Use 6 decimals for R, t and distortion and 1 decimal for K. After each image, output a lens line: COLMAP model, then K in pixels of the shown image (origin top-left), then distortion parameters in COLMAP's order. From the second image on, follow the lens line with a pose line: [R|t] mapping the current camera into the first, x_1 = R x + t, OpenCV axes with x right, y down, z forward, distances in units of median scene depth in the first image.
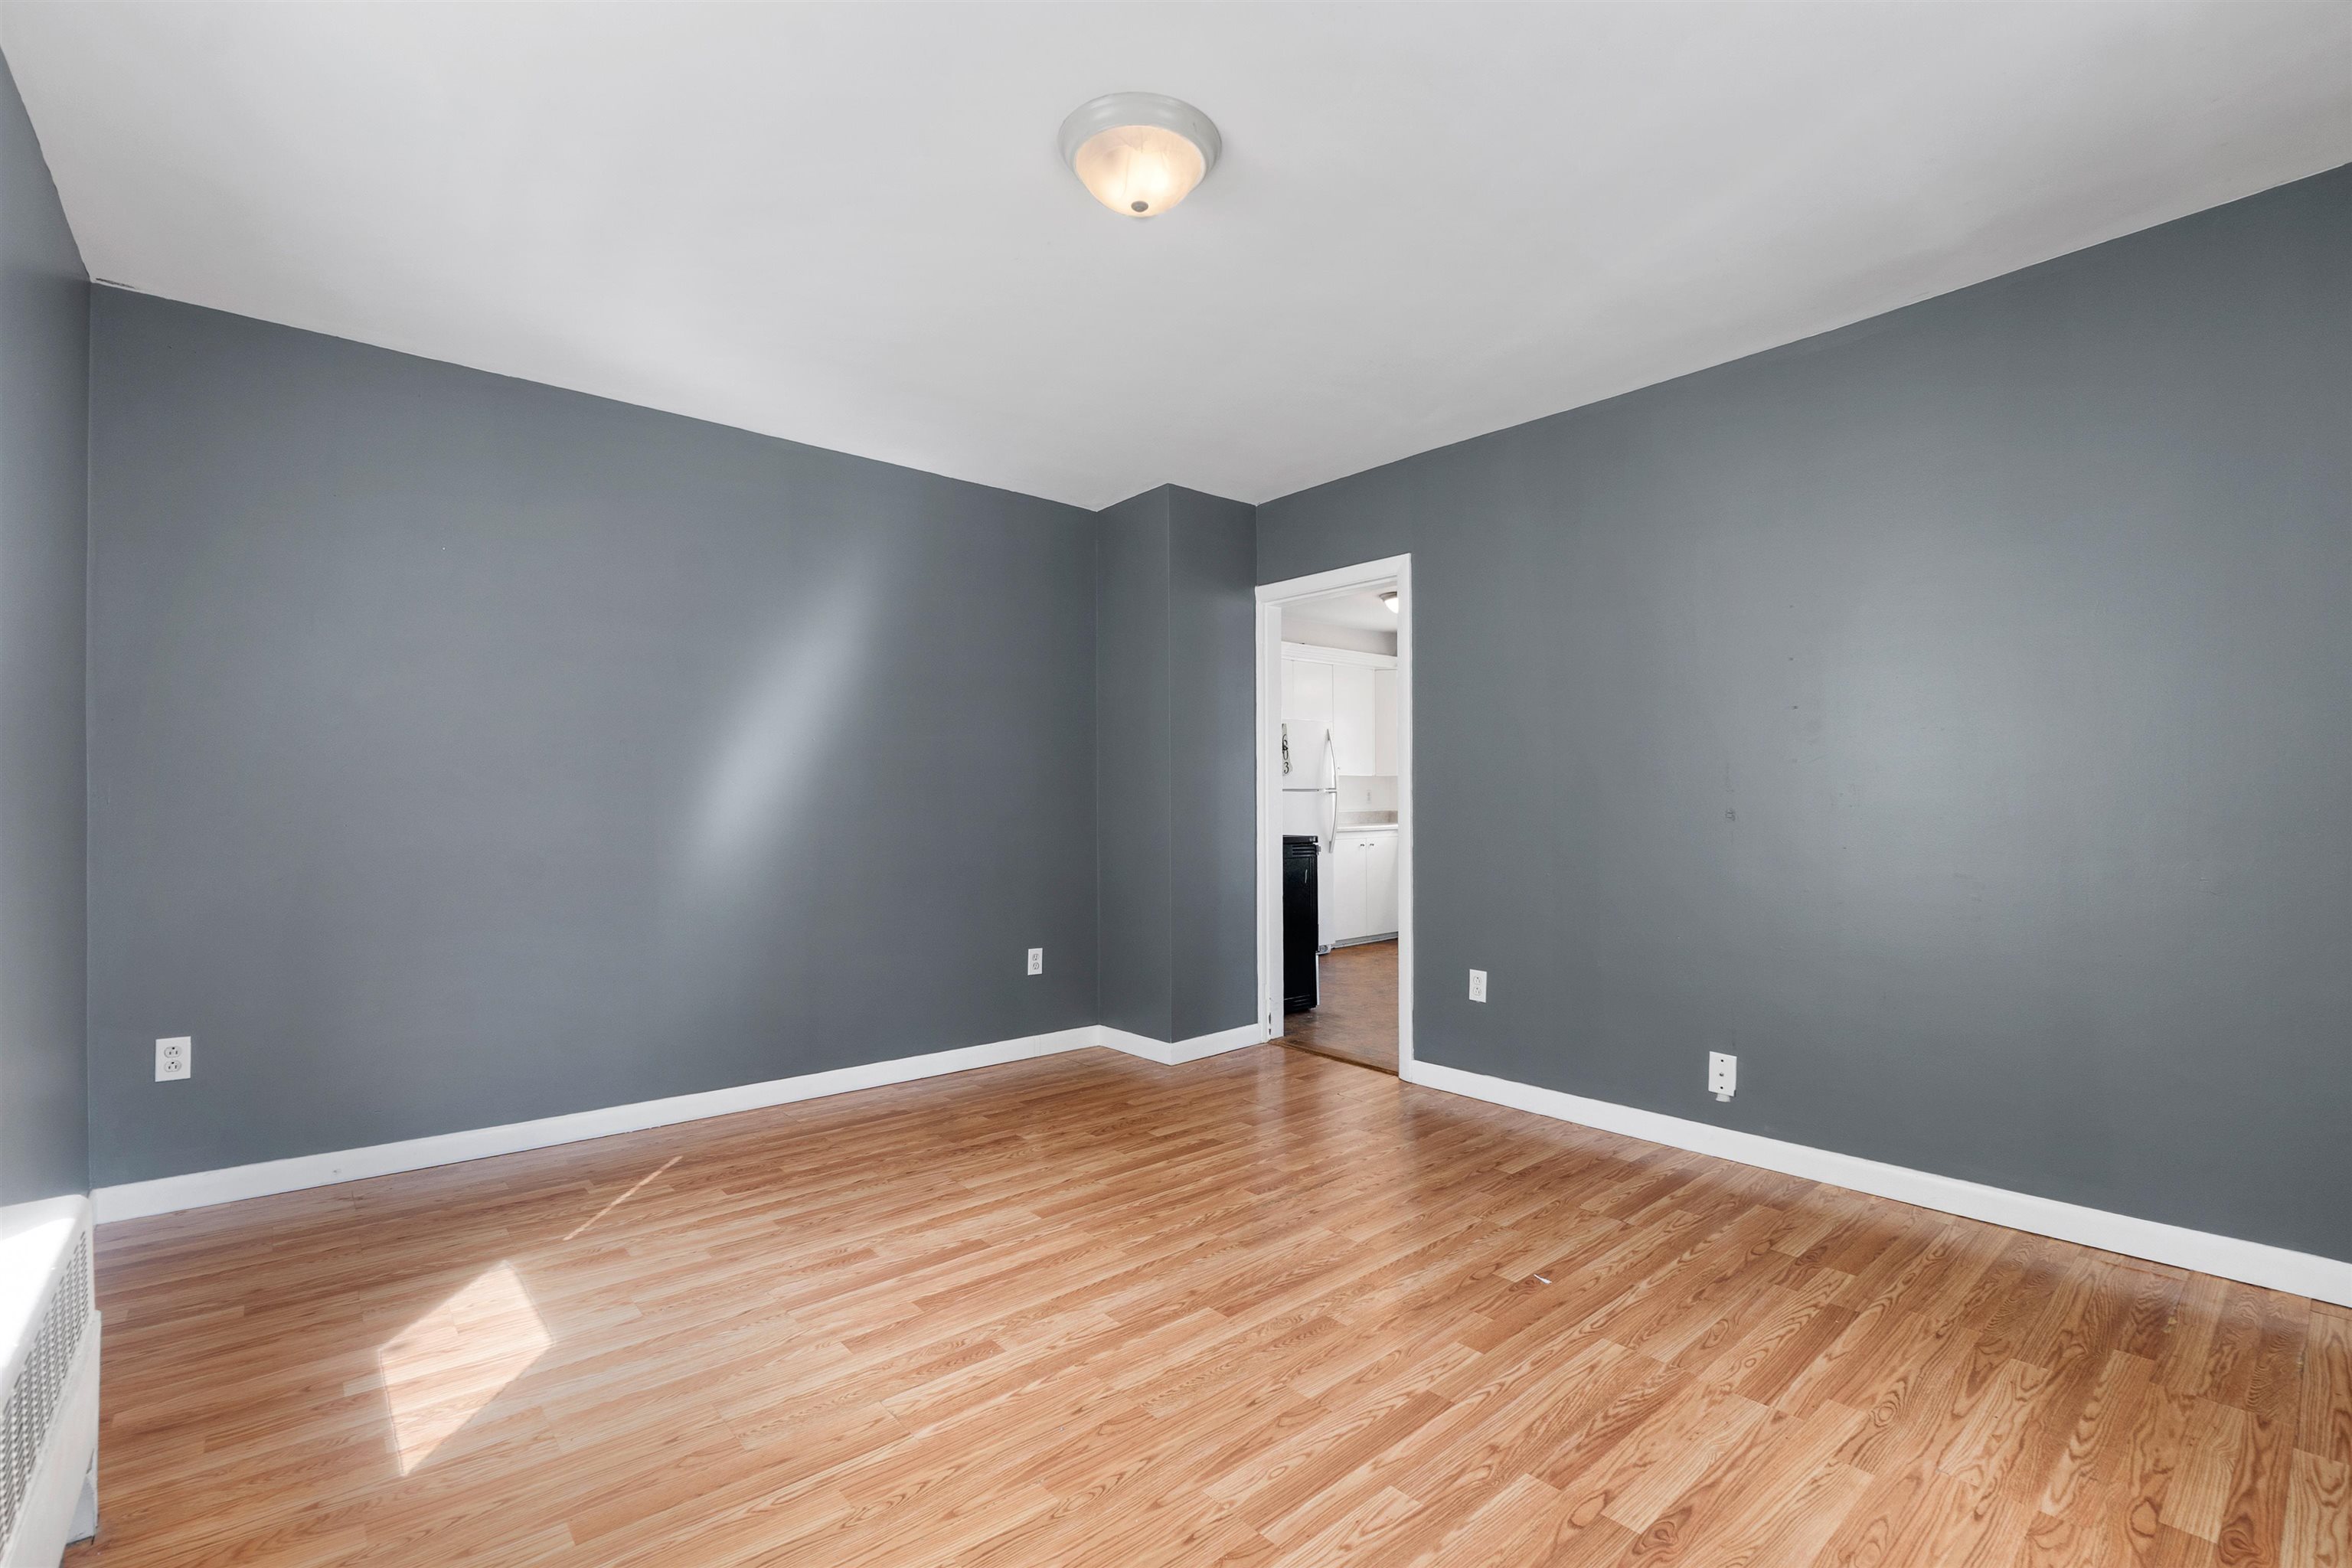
lens RADIAL K [[1056.5, 0, 1180.2], [0, 1056.5, 789.8], [0, 0, 1]] dist [0.009060, -0.000066]
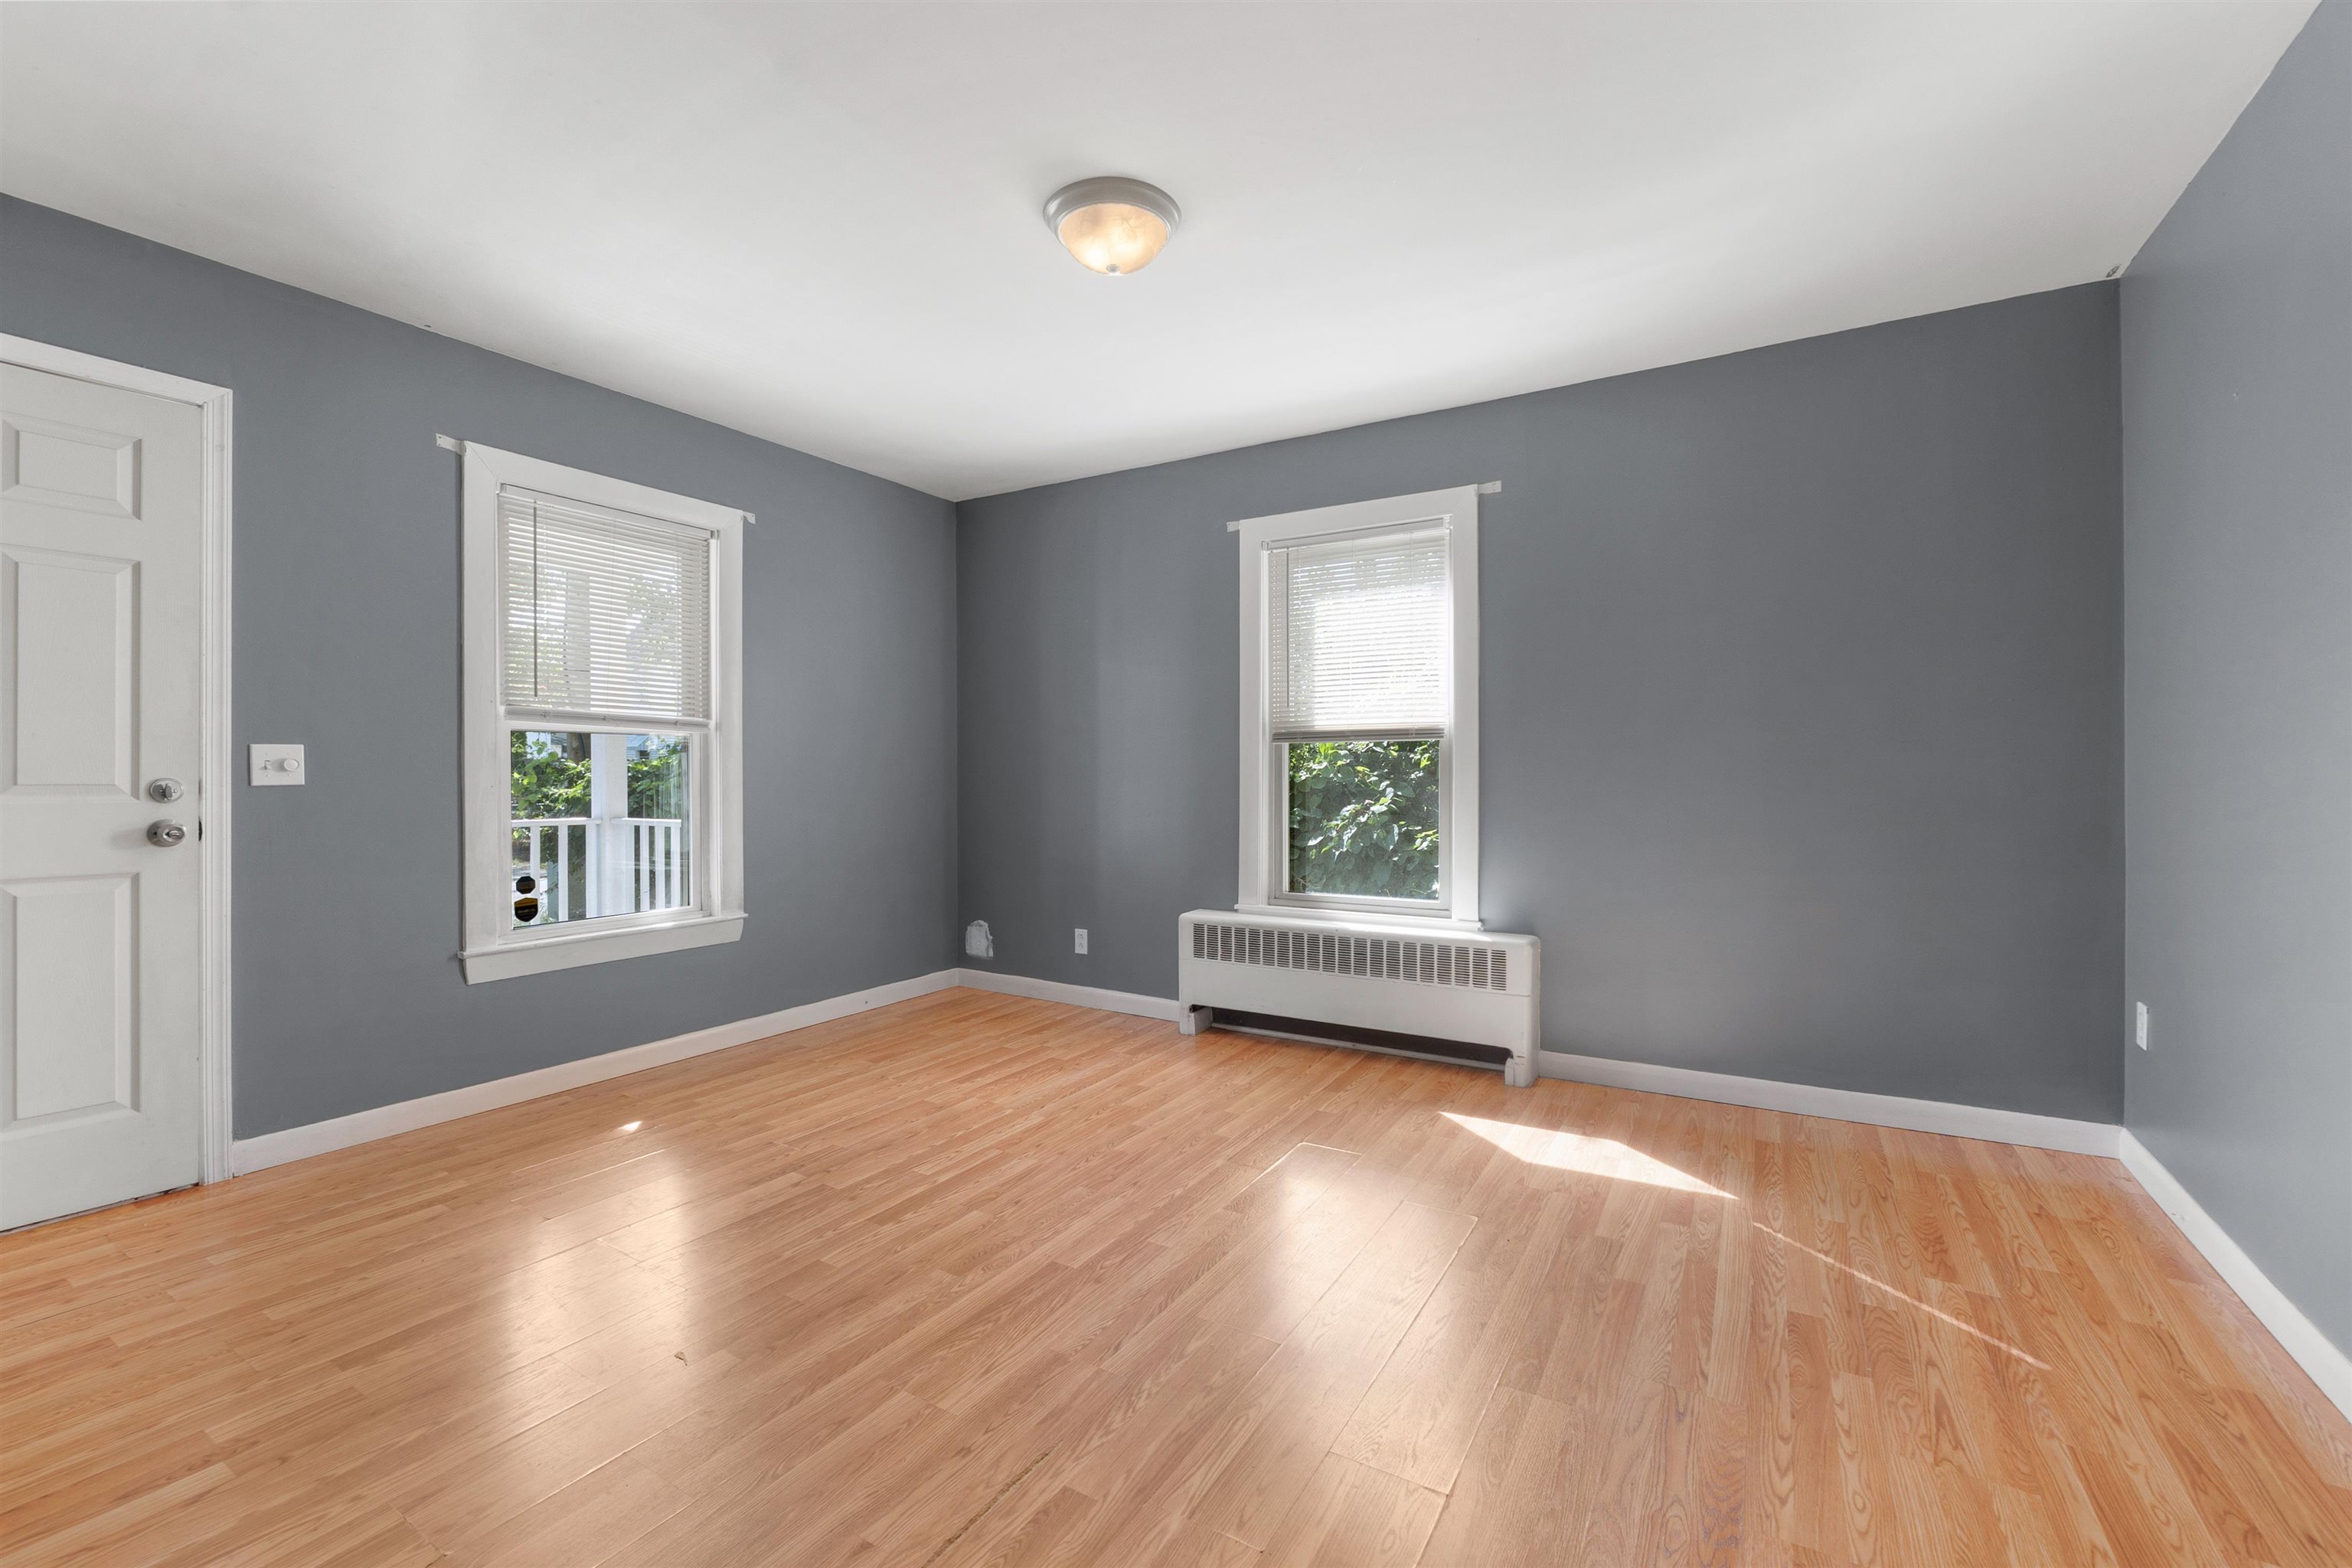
lens RADIAL K [[987.1, 0, 1168.6], [0, 987.1, 779.5], [0, 0, 1]] dist [-0.013123, 0.001975]
pose [[-0.953201, 0.004049, -0.302311, 0.223500], [0.006311, 0.999959, -0.006506, 0.028170], [0.302272, -0.008110, -0.953187, 1.921355]]
